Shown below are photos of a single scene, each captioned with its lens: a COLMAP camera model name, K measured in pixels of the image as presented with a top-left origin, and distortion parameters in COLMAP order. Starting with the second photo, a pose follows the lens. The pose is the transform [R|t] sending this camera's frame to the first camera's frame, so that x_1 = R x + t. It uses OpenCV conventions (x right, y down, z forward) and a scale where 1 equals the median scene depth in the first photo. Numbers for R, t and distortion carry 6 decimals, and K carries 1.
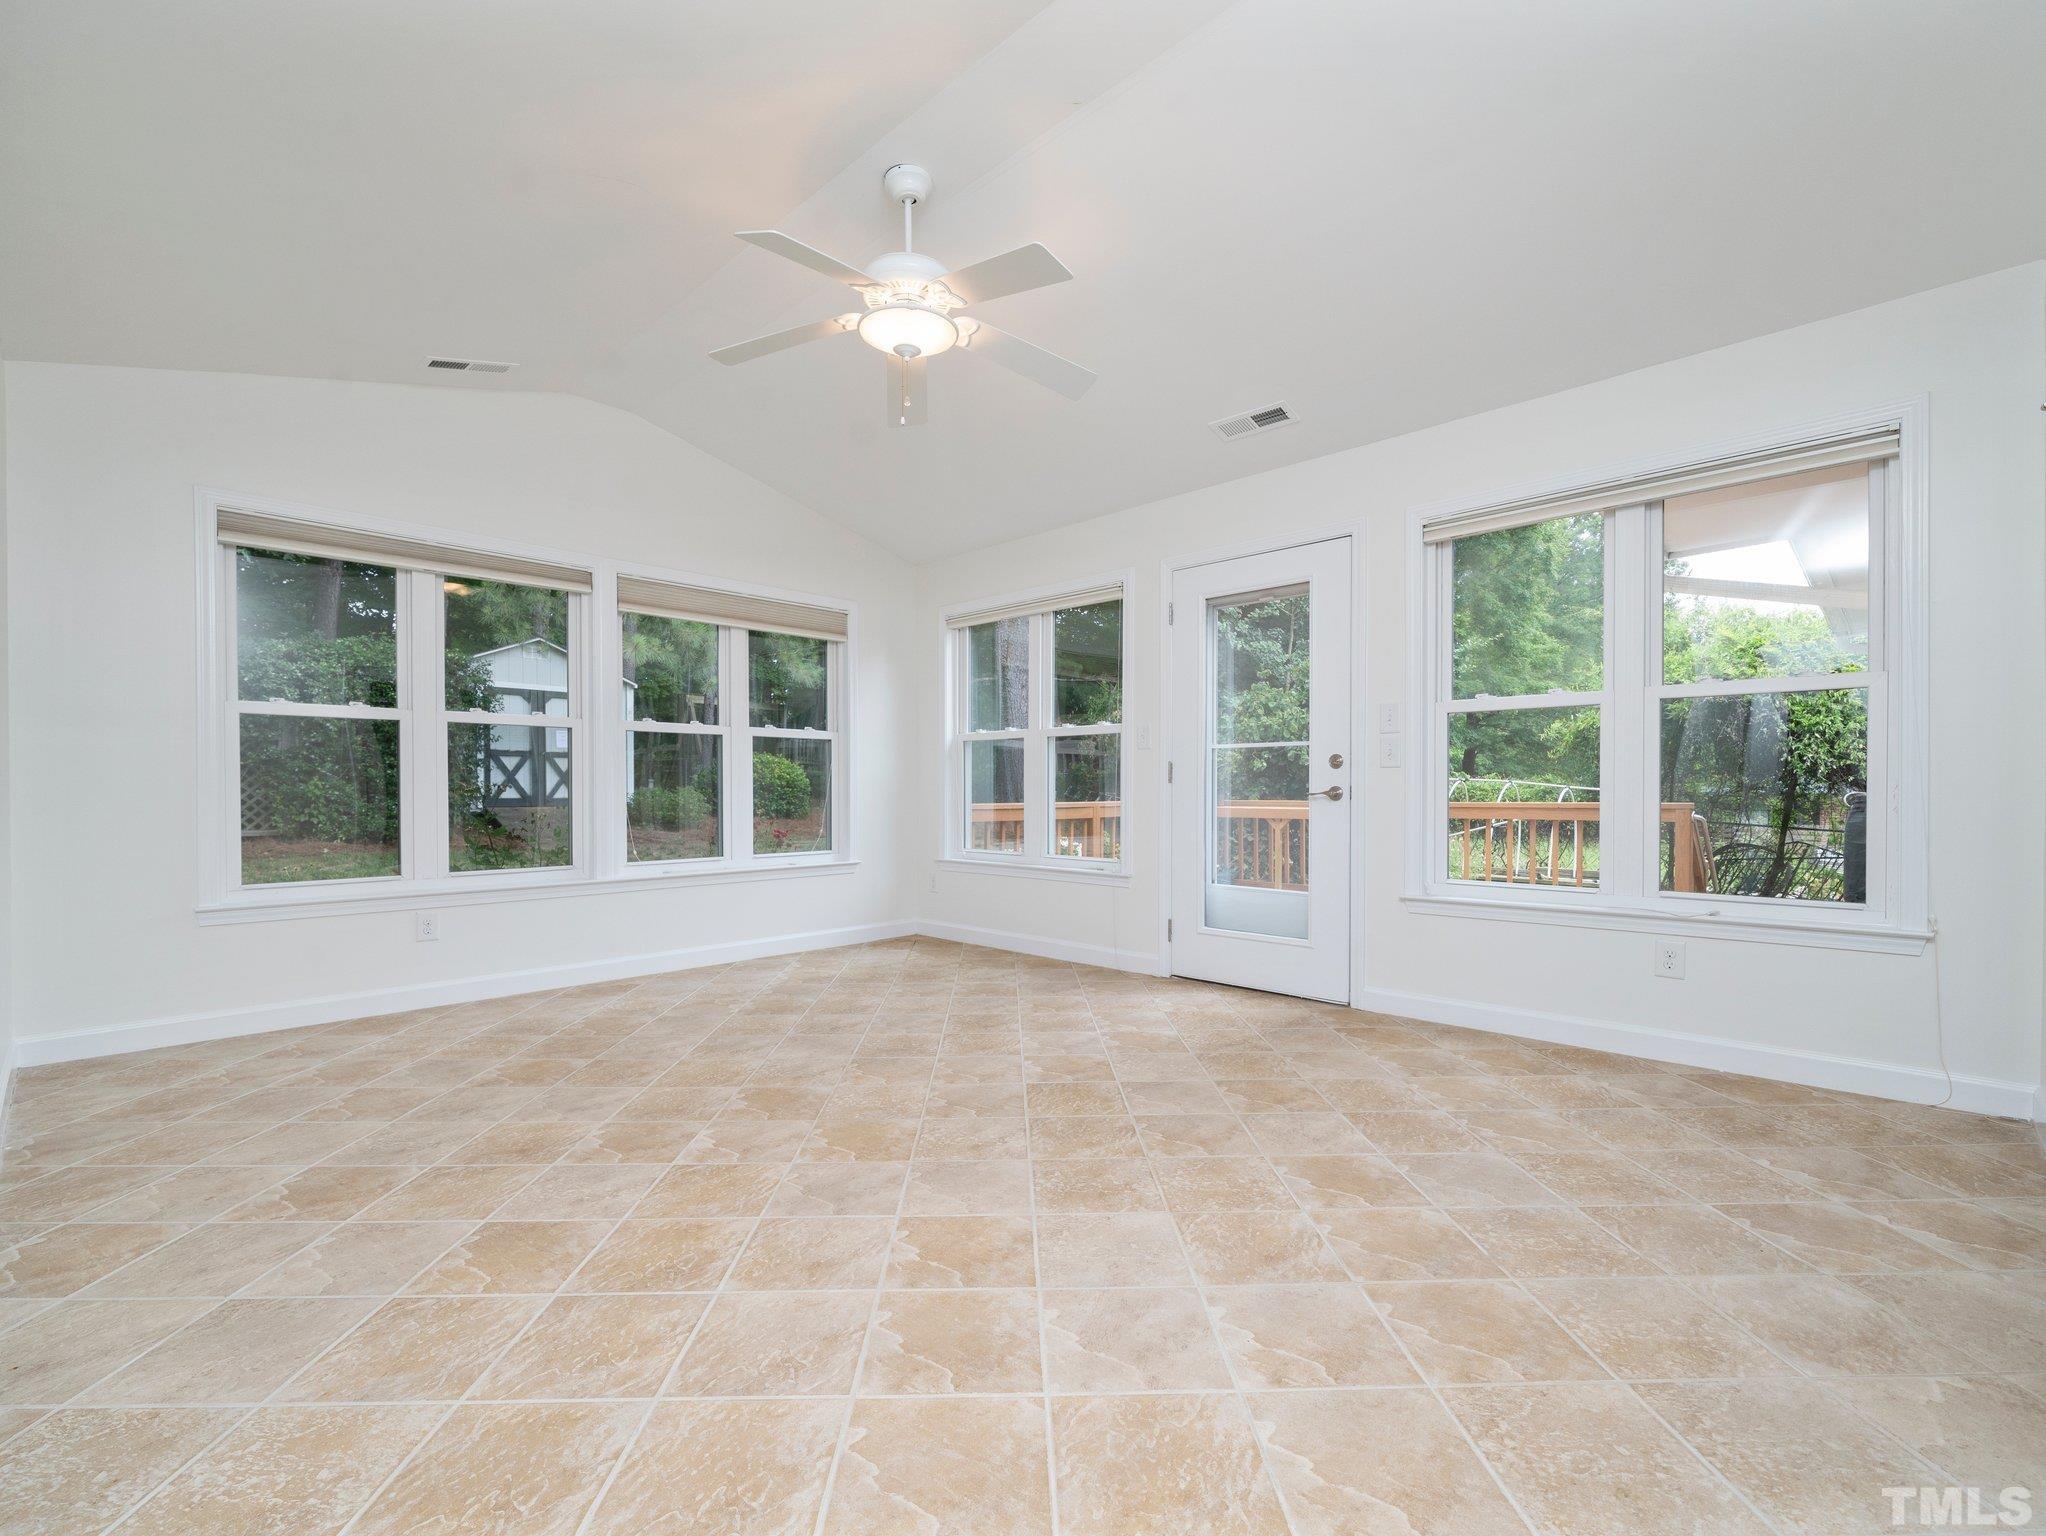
lens RADIAL K [[910.9, 0, 1020.5], [0, 910.9, 787.5], [0, 0, 1]] dist [0.005129, 0.000407]
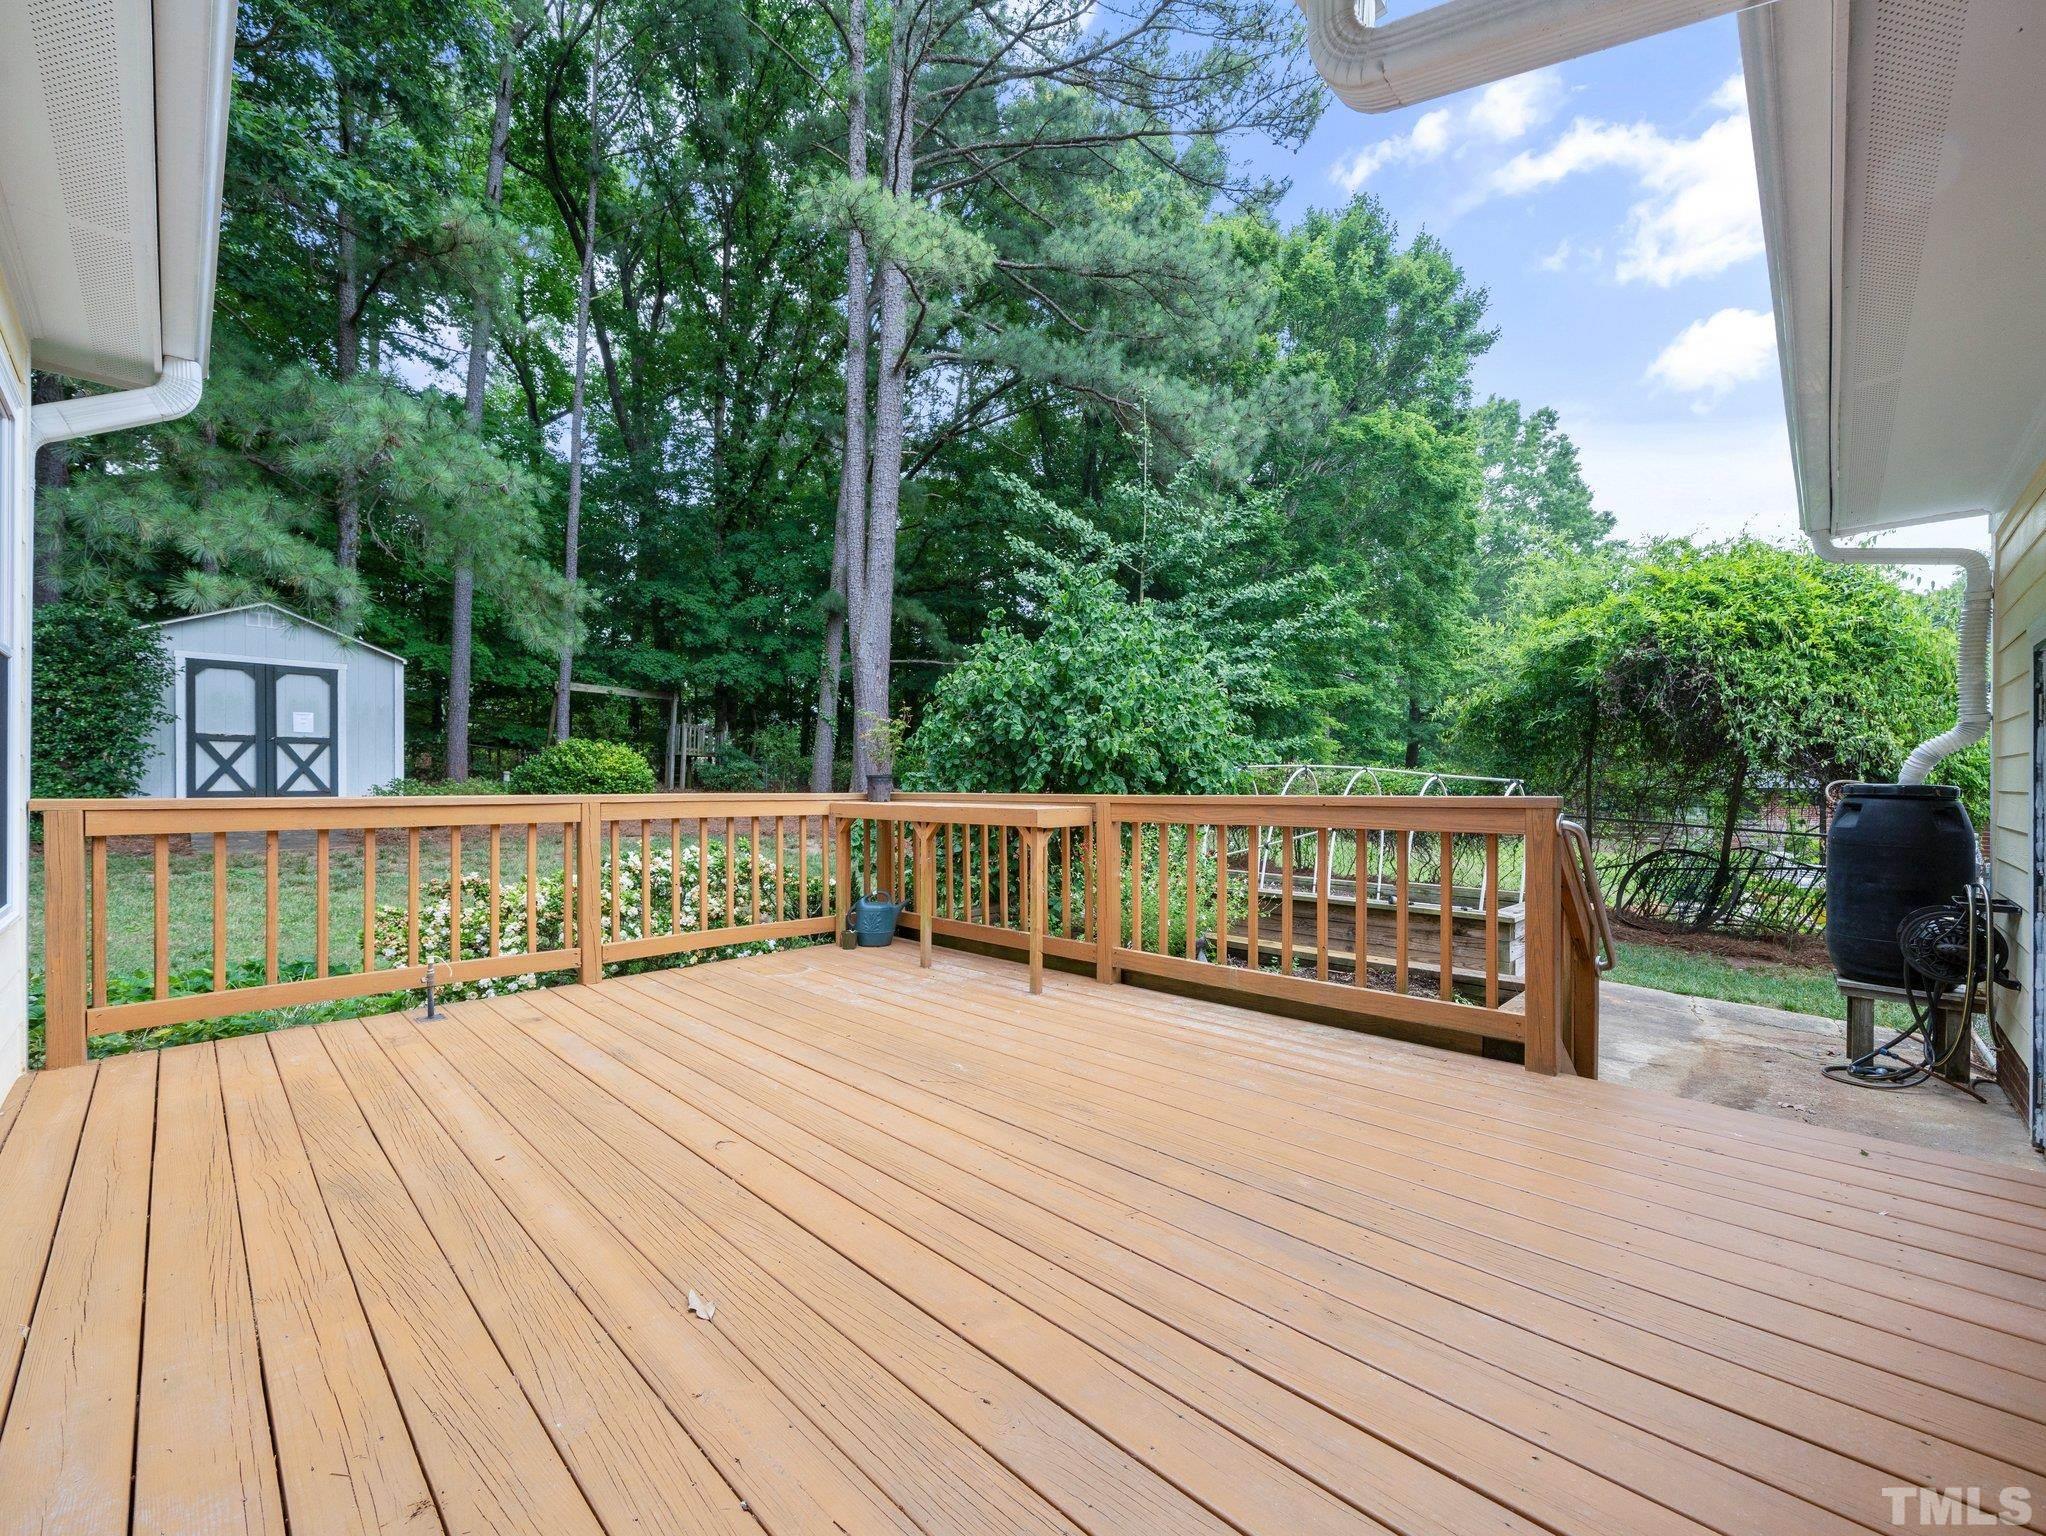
lens RADIAL K [[831.5, 0, 1022.8], [0, 831.5, 776.5], [0, 0, 1]] dist [-0.004918, -0.000157]
pose [[0.999986, 0.000487, -0.005179, 0.227840], [-0.000528, 0.999968, -0.007921, 0.004723], [0.005175, 0.007924, 0.999955, 0.279578]]
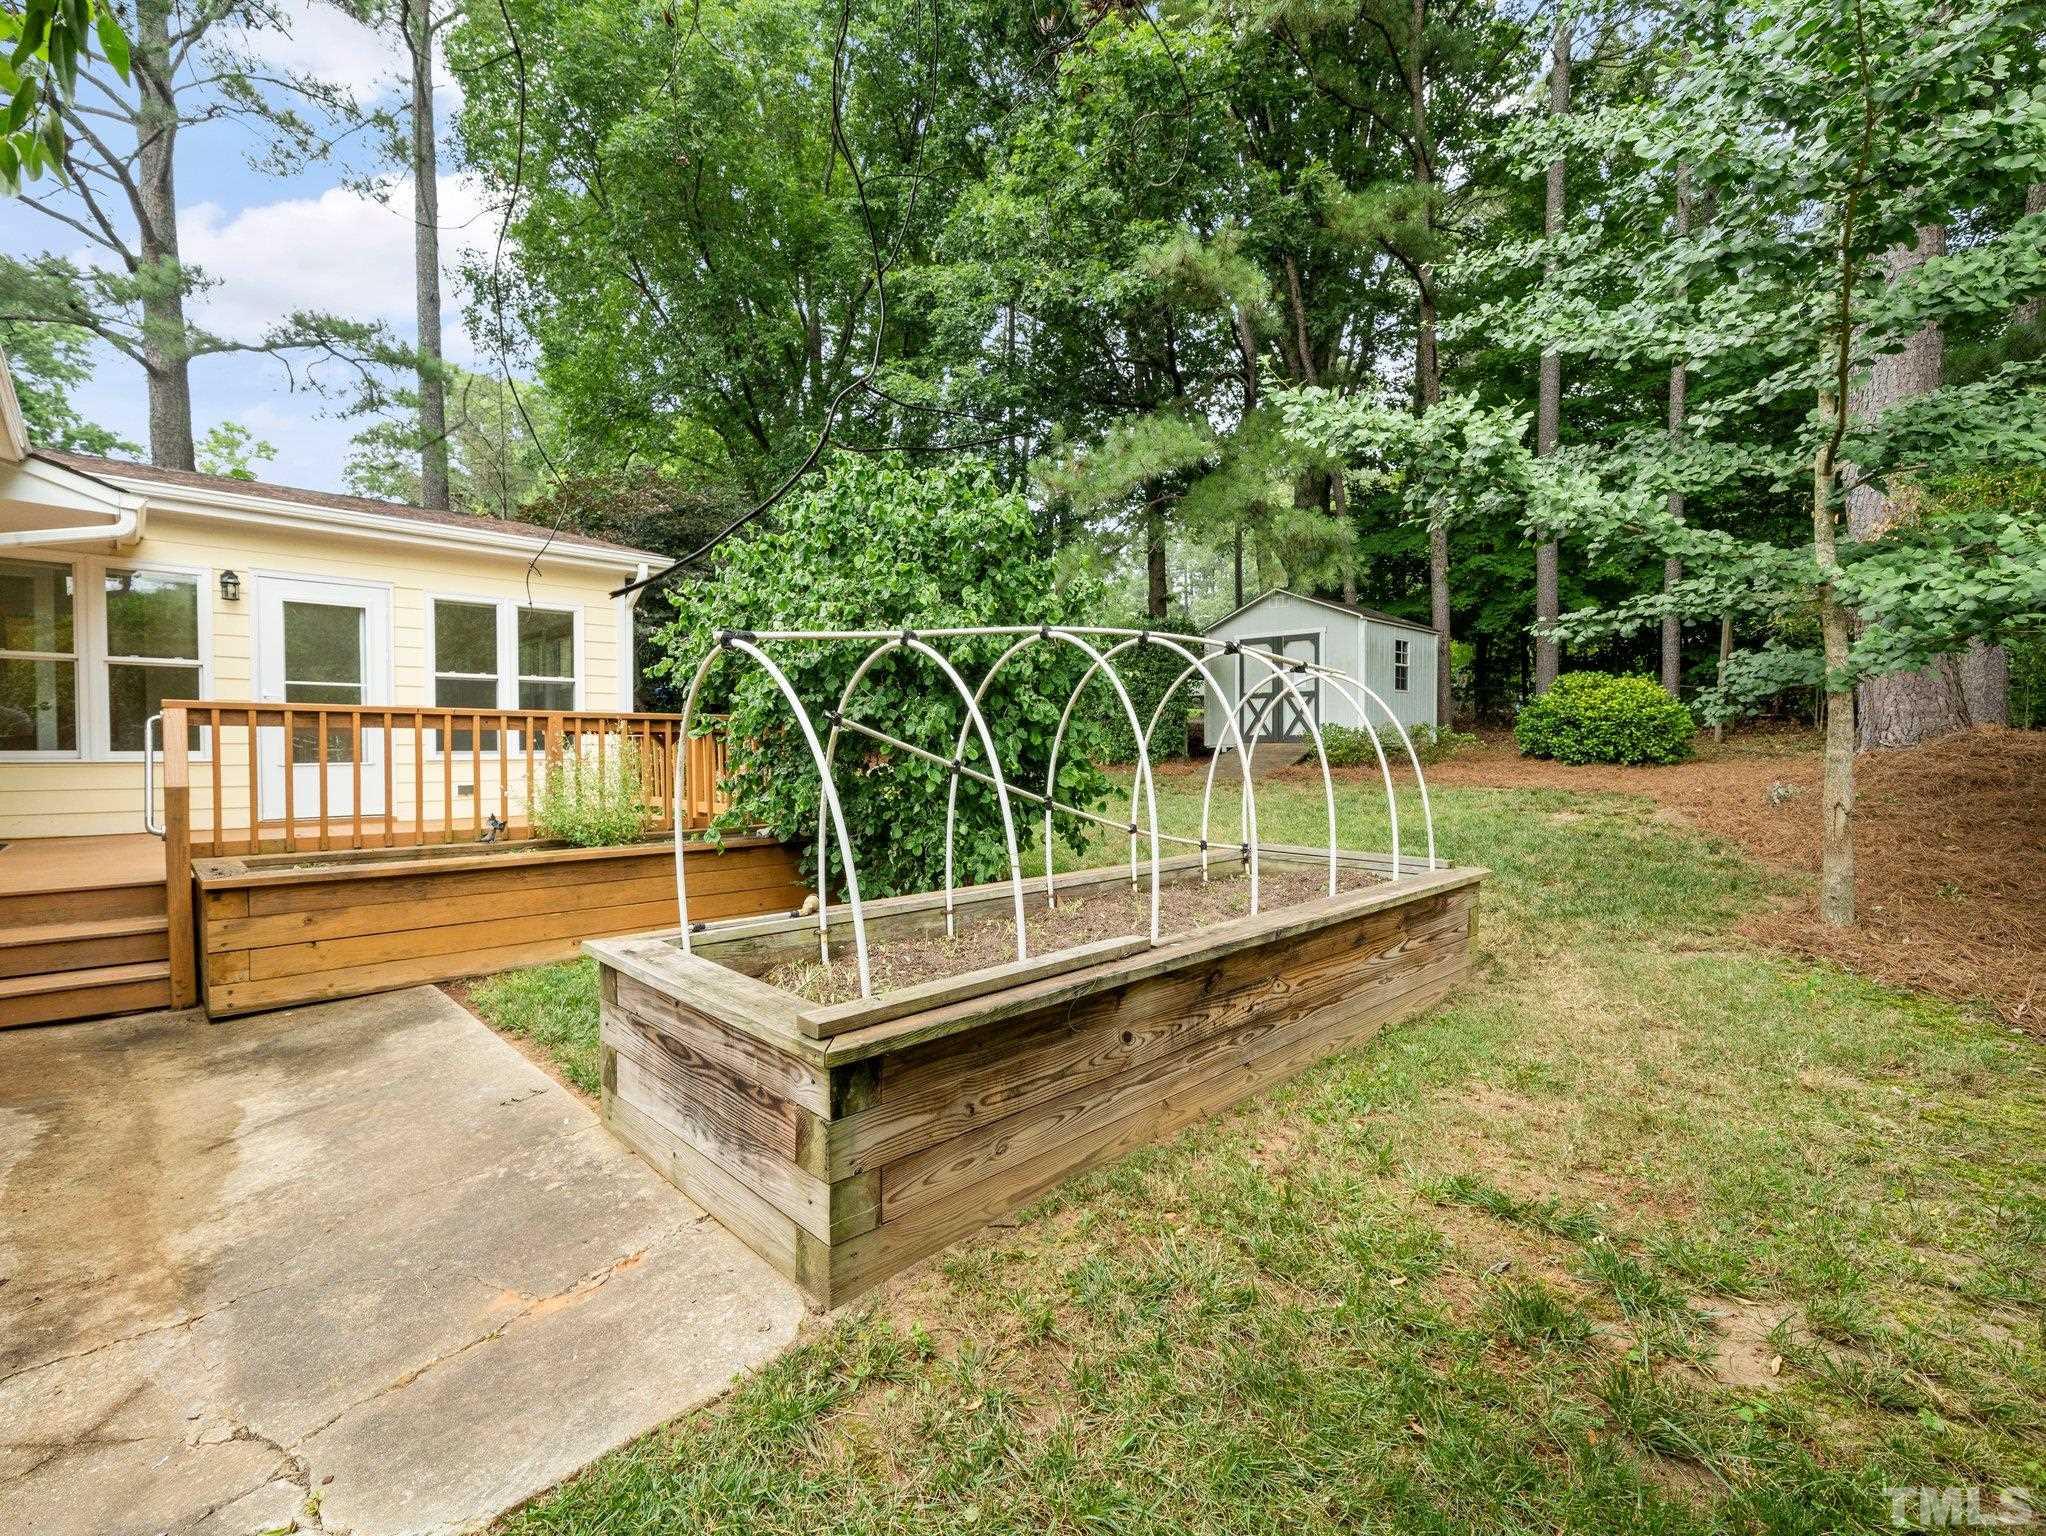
lens RADIAL K [[910.9, 0, 1025.1], [0, 910.9, 761.9], [0, 0, 1]] dist [0.005129, 0.000407]
pose [[-0.021200, 0.020462, -0.999566, 0.748018], [0.001606, 0.999790, 0.020433, 0.026872], [0.999774, -0.001172, -0.021228, 0.874864]]
